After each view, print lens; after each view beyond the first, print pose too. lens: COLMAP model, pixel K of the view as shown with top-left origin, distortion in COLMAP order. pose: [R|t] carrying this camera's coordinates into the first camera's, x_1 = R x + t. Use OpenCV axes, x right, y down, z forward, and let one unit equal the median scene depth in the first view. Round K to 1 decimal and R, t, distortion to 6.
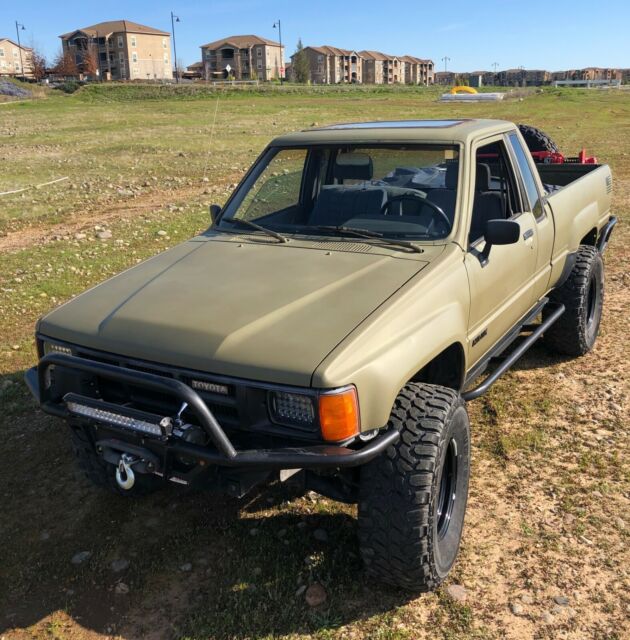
lens RADIAL K [[687.2, 0, 315.0], [0, 687.2, 320.0], [0, 0, 1]] dist [0.088558, 0.004240]
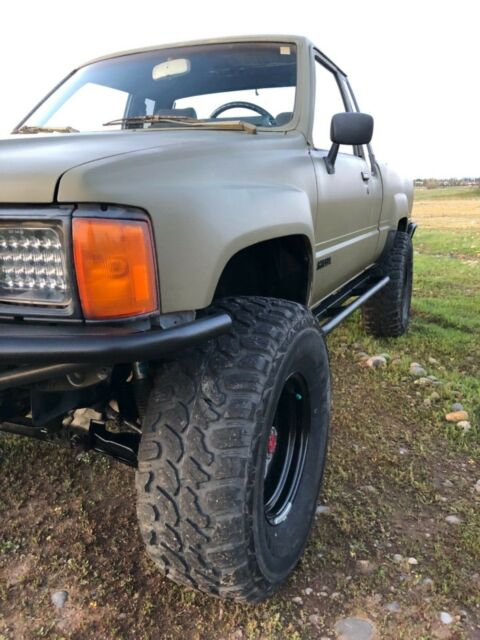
lens RADIAL K [[528.0, 0, 240.0], [0, 528.0, 320.0], [0, 0, 1]] dist [0.031778, -0.004108]
pose [[0.987766, 0.009056, 0.155681, 0.057173], [0.004788, 0.996080, -0.088326, 0.185408], [-0.155871, 0.087991, 0.983851, 0.525223]]
